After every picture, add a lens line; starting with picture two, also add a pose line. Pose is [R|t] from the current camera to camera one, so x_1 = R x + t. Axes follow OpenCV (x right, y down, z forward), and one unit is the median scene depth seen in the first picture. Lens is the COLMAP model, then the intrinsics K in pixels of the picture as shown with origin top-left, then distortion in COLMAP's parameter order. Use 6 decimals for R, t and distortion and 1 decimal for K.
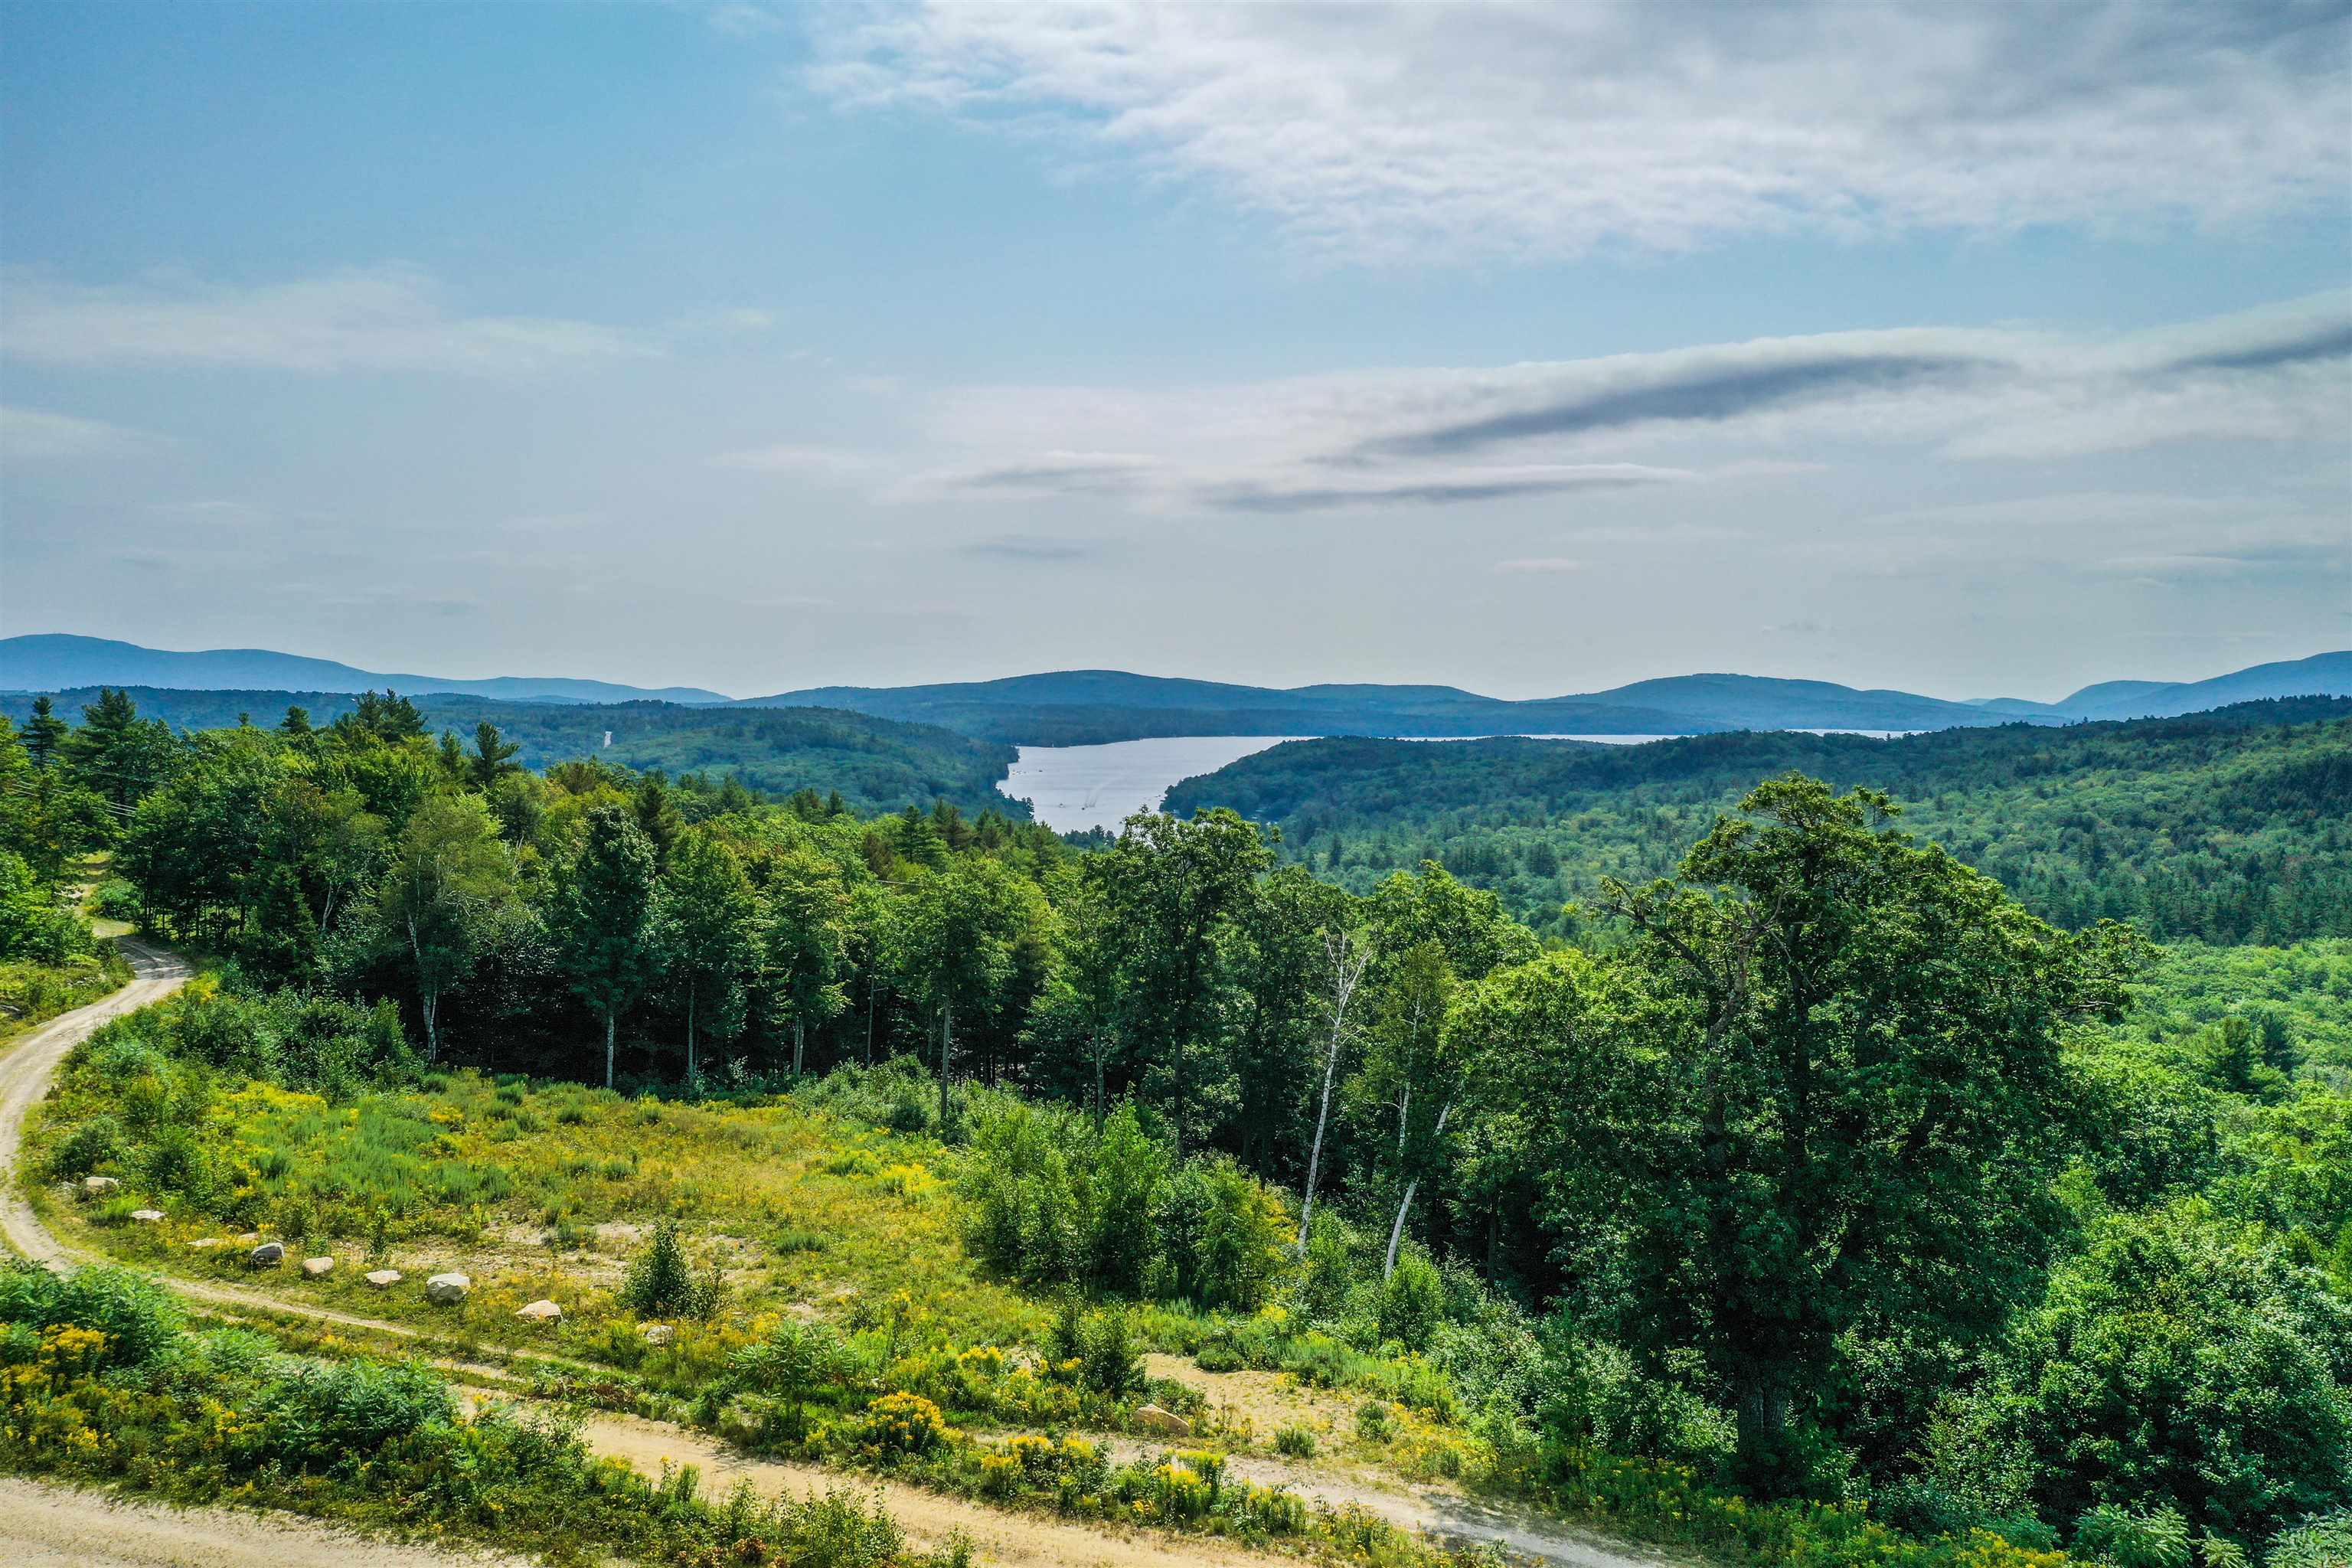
lens RADIAL K [[1847.4, 0, 1179.0], [0, 1847.4, 778.6], [0, 0, 1]] dist [0.005550, 0.001672]
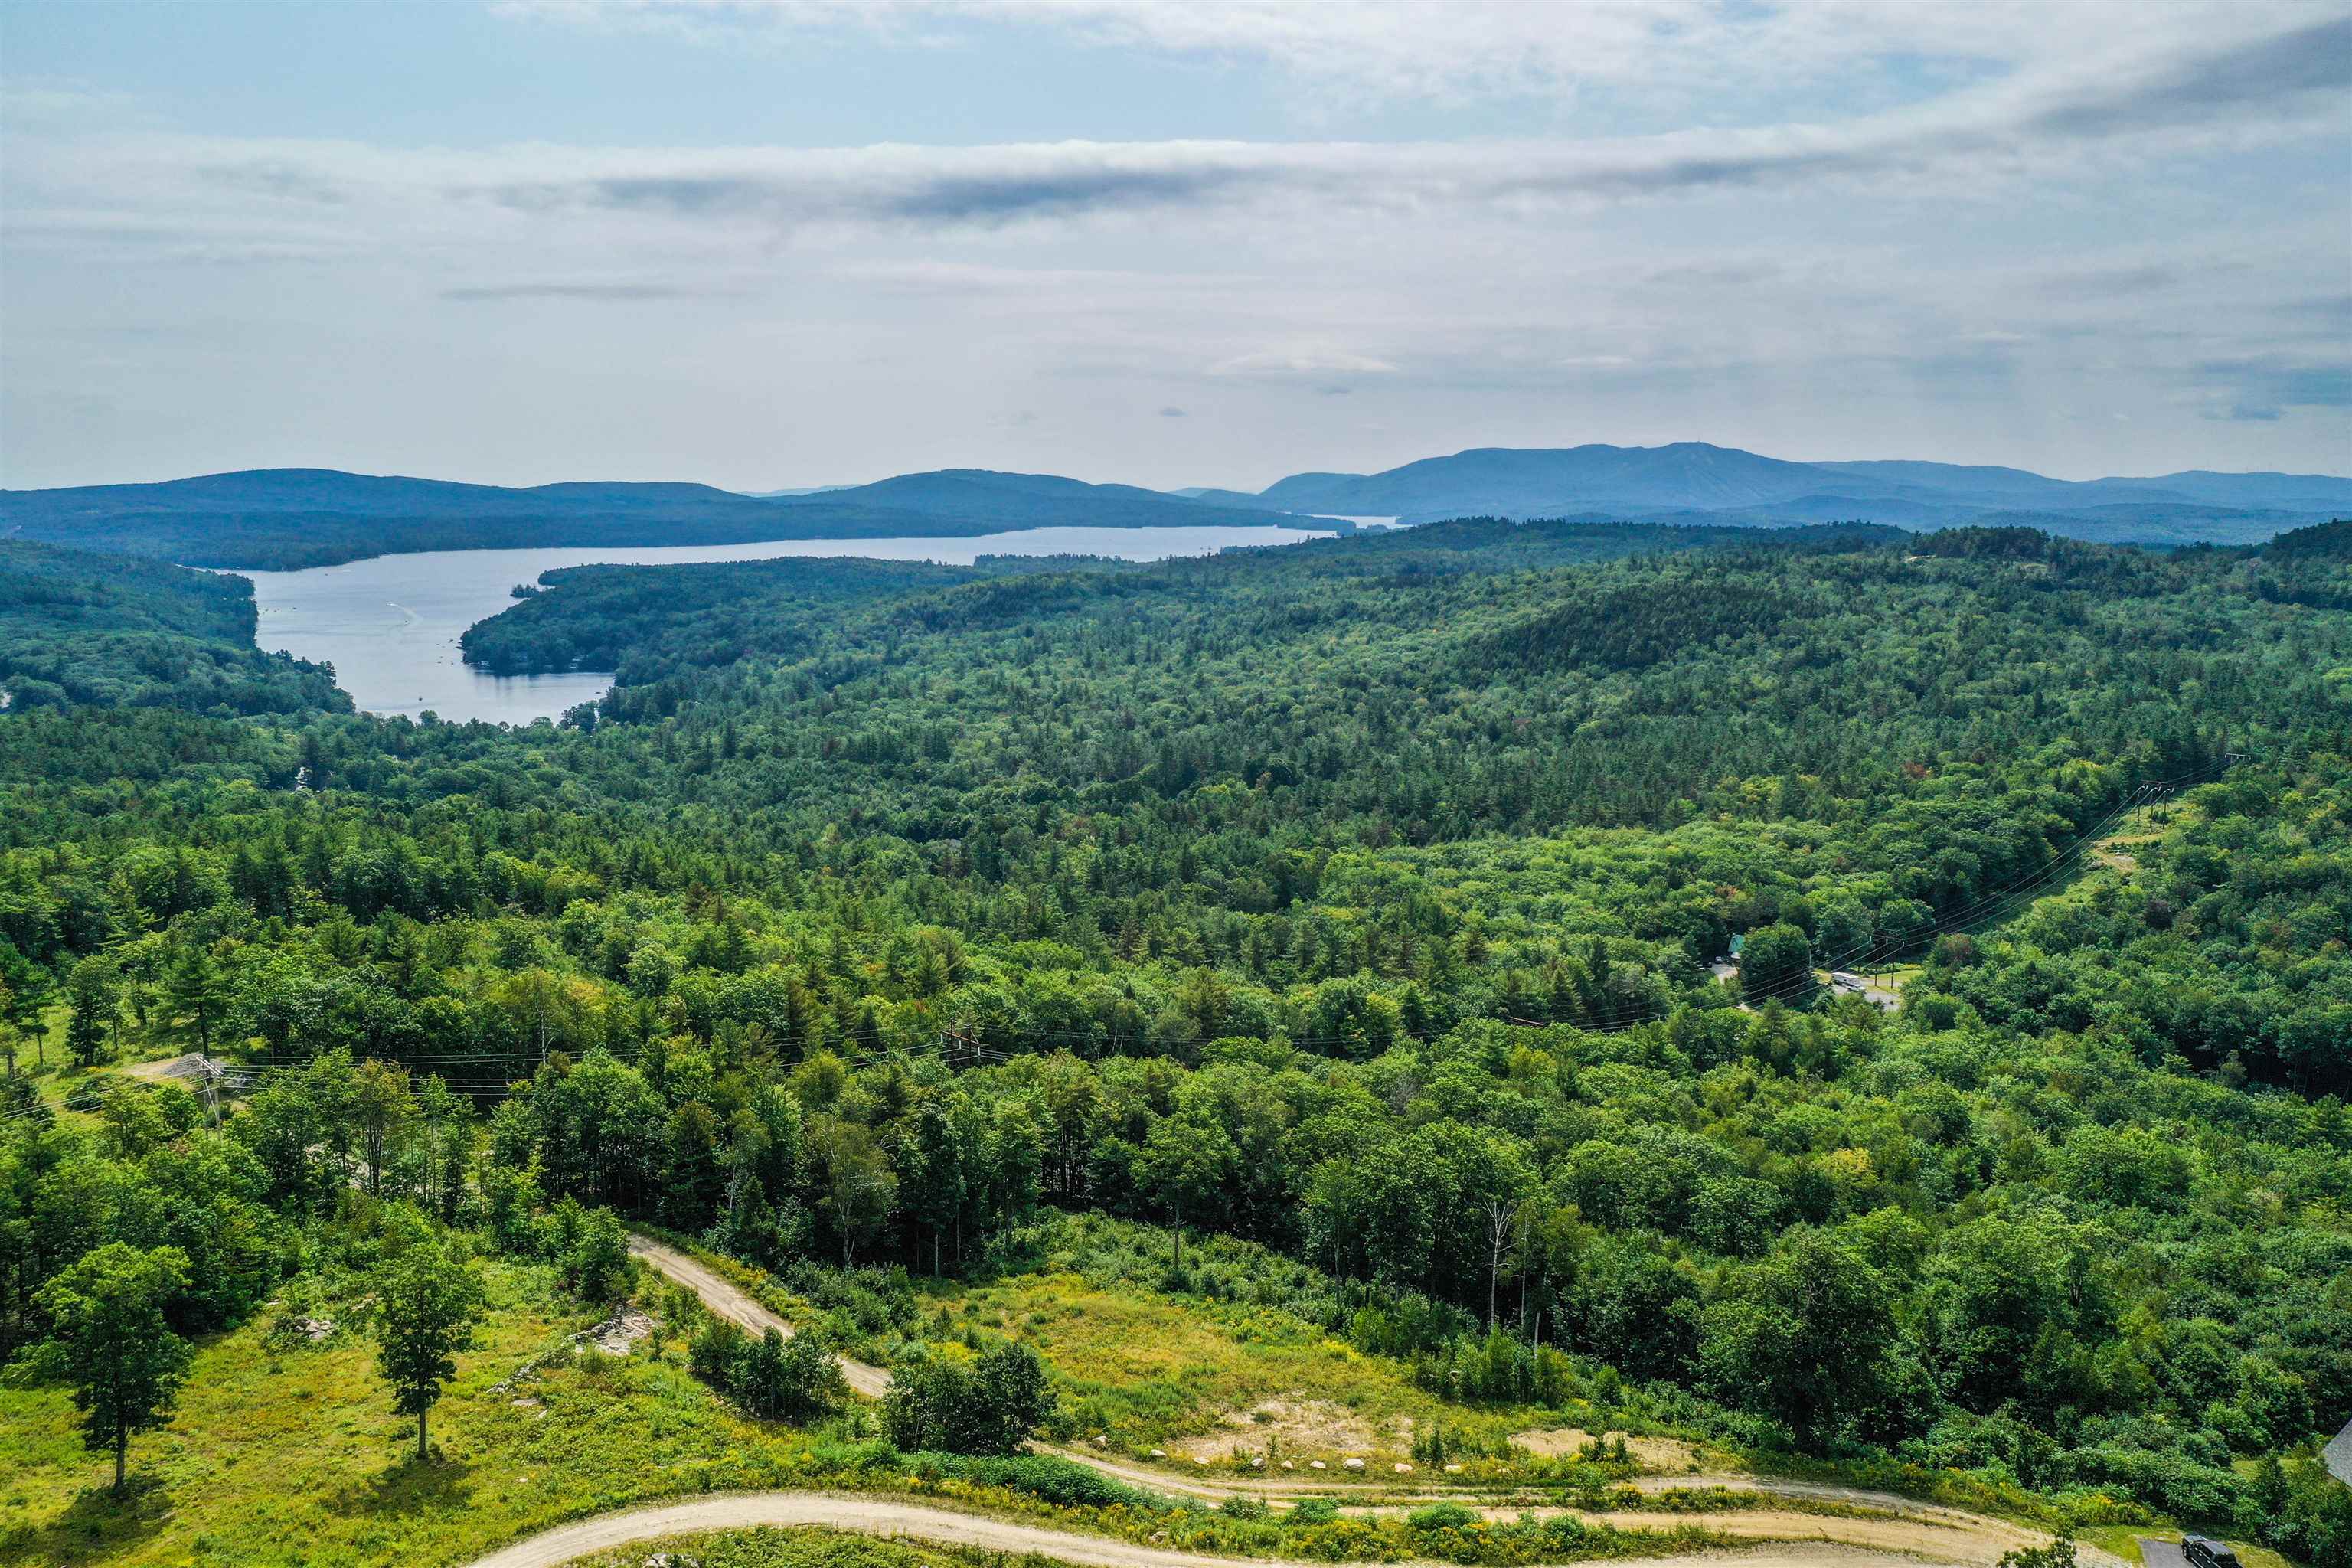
lens RADIAL K [[1847.4, 0, 1179.0], [0, 1847.4, 778.6], [0, 0, 1]] dist [0.005550, 0.001672]
pose [[0.919855, -0.067581, 0.386393, -0.104260], [0.022969, 0.992636, 0.118934, -0.066782], [-0.391586, -0.100527, 0.914634, -0.079451]]
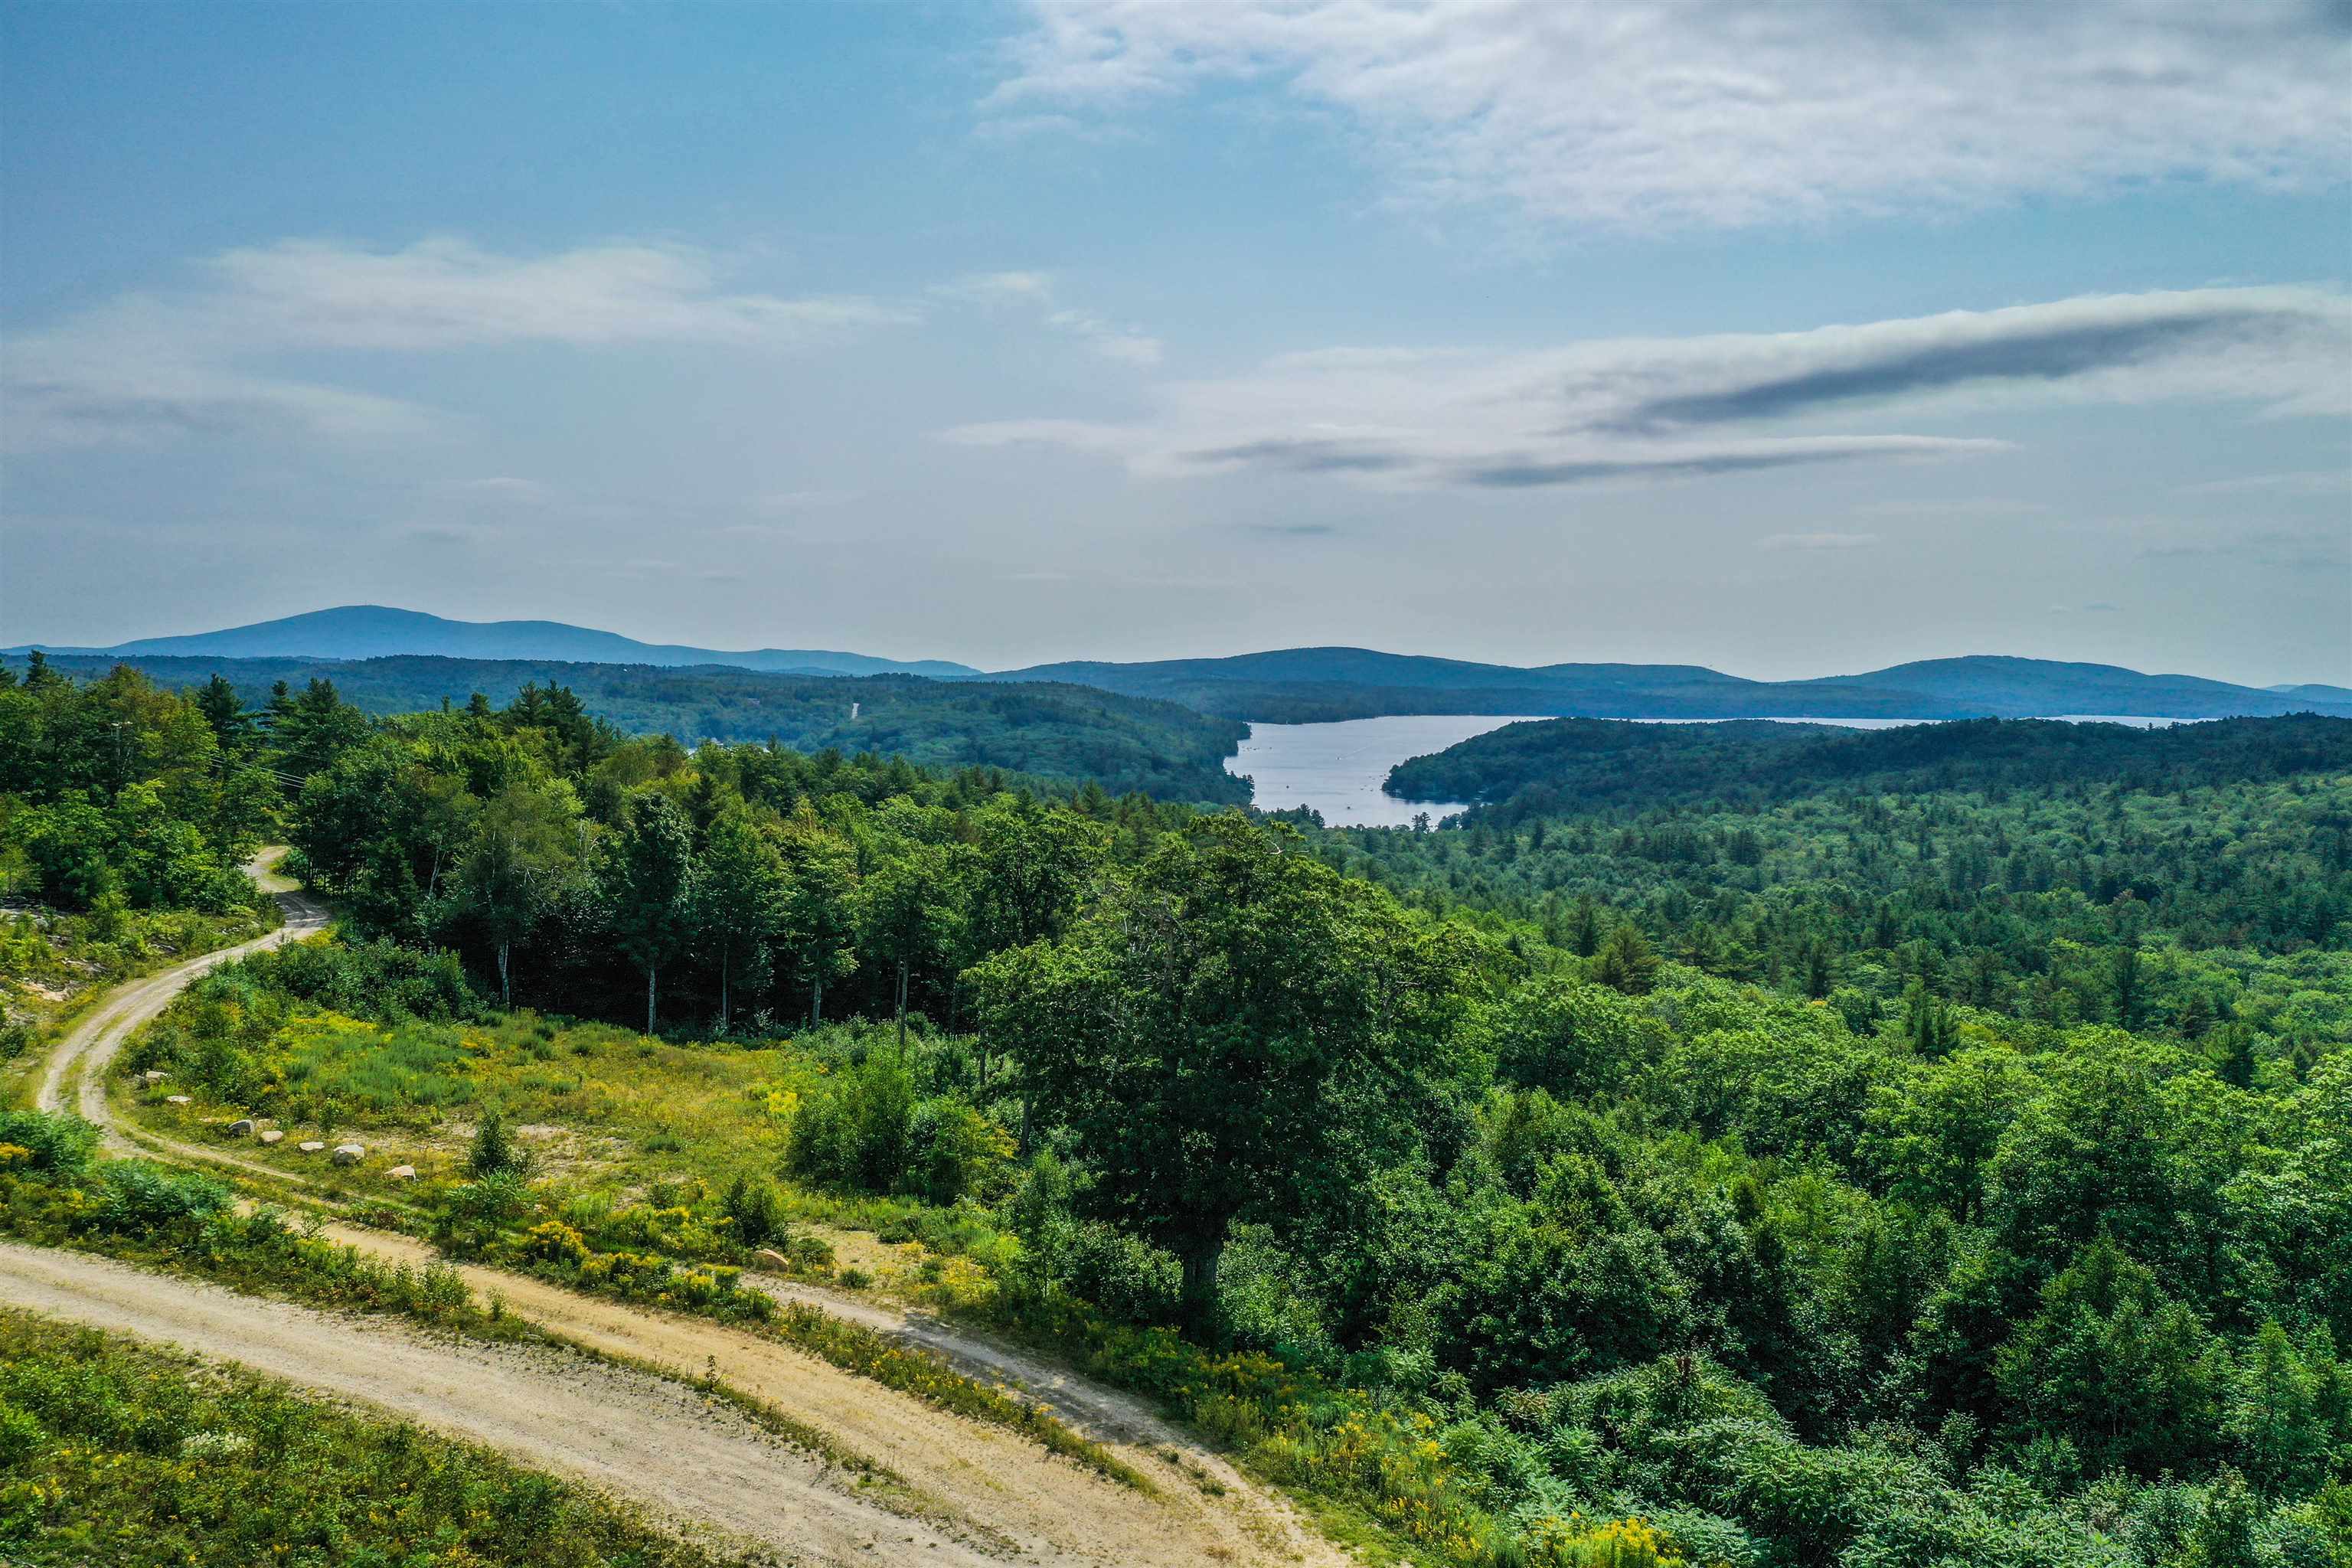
lens RADIAL K [[1847.4, 0, 1179.0], [0, 1847.4, 778.6], [0, 0, 1]] dist [0.005550, 0.001672]
pose [[0.991256, 0.017378, -0.130806, 0.026479], [-0.015686, 0.999780, 0.013953, -0.002356], [0.131020, -0.011779, 0.991310, -0.019223]]
